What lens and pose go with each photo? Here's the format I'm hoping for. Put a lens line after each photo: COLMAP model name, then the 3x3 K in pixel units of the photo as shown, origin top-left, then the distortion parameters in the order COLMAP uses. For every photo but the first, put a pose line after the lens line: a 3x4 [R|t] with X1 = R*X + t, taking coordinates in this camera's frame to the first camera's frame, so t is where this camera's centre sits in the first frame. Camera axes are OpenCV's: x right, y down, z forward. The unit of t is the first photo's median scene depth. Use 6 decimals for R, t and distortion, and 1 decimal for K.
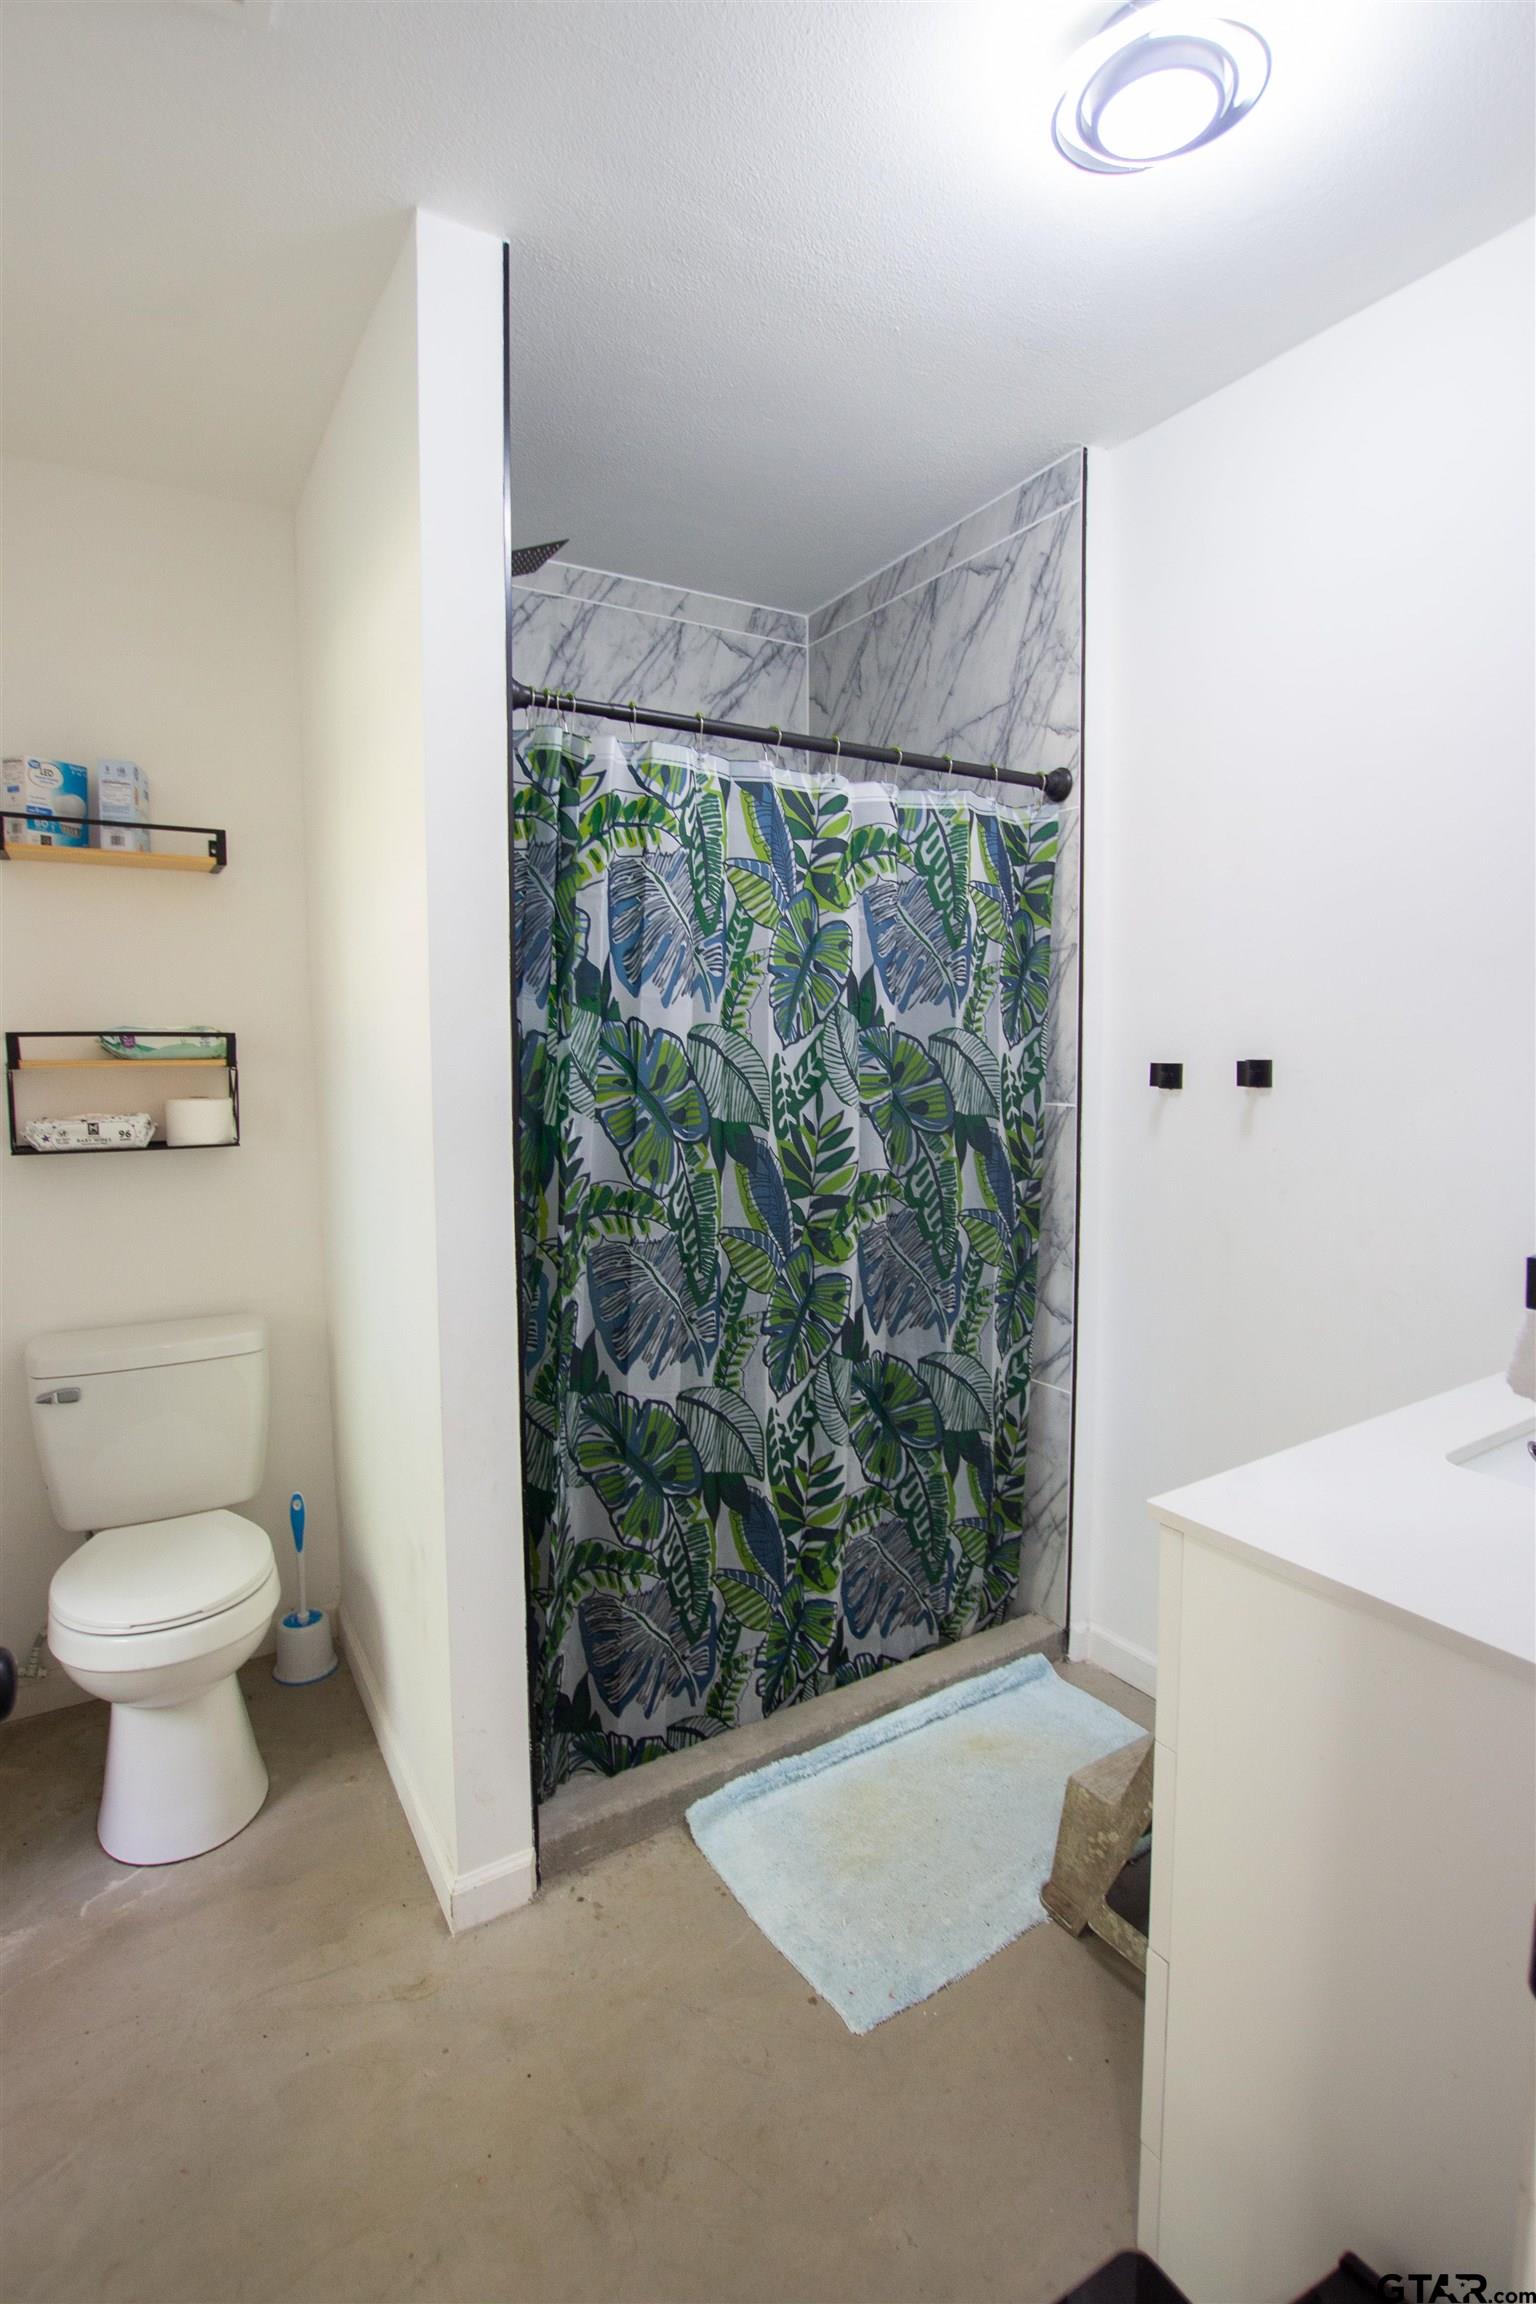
lens RADIAL K [[1149.4, 0, 768.0], [0, 1149.4, 1152.0], [0, 0, 1]] dist [-0.022130, 0.000302]
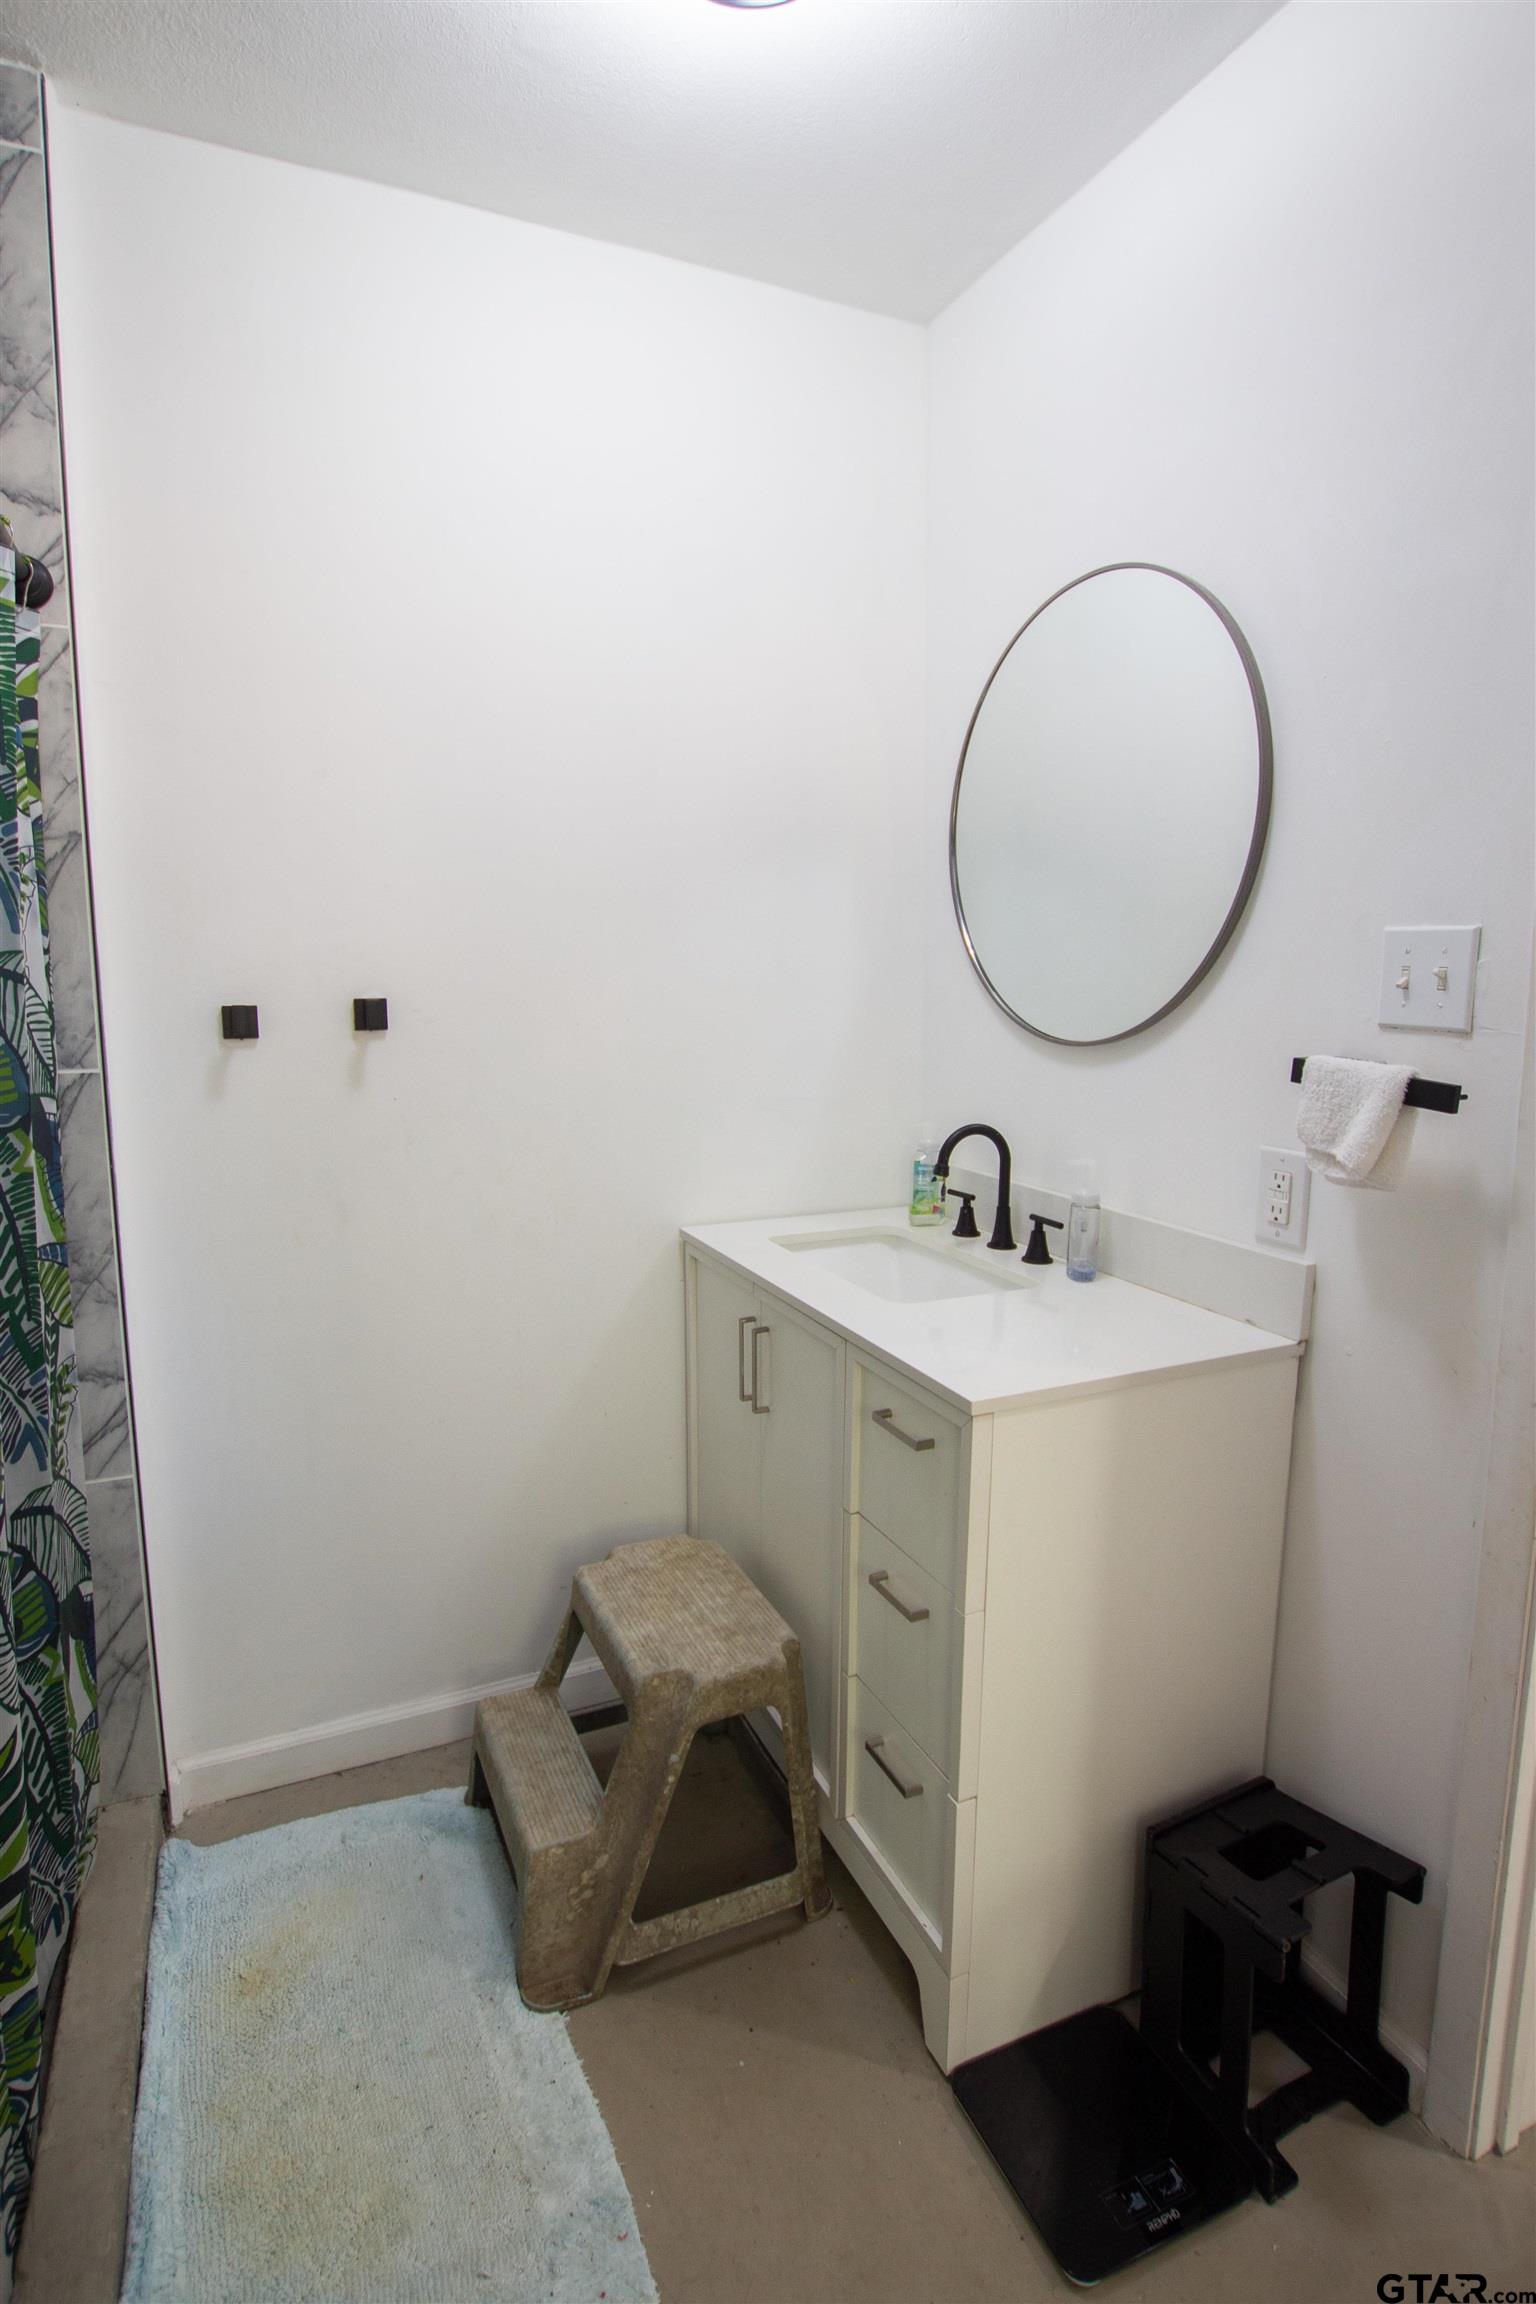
lens RADIAL K [[1149.4, 0, 768.0], [0, 1149.4, 1152.0], [0, 0, 1]] dist [-0.022130, 0.000302]
pose [[0.137532, -0.134027, 0.981388, -0.380107], [0.097537, 0.987820, 0.121237, -0.038468], [-0.985683, 0.079048, 0.148929, 0.541036]]
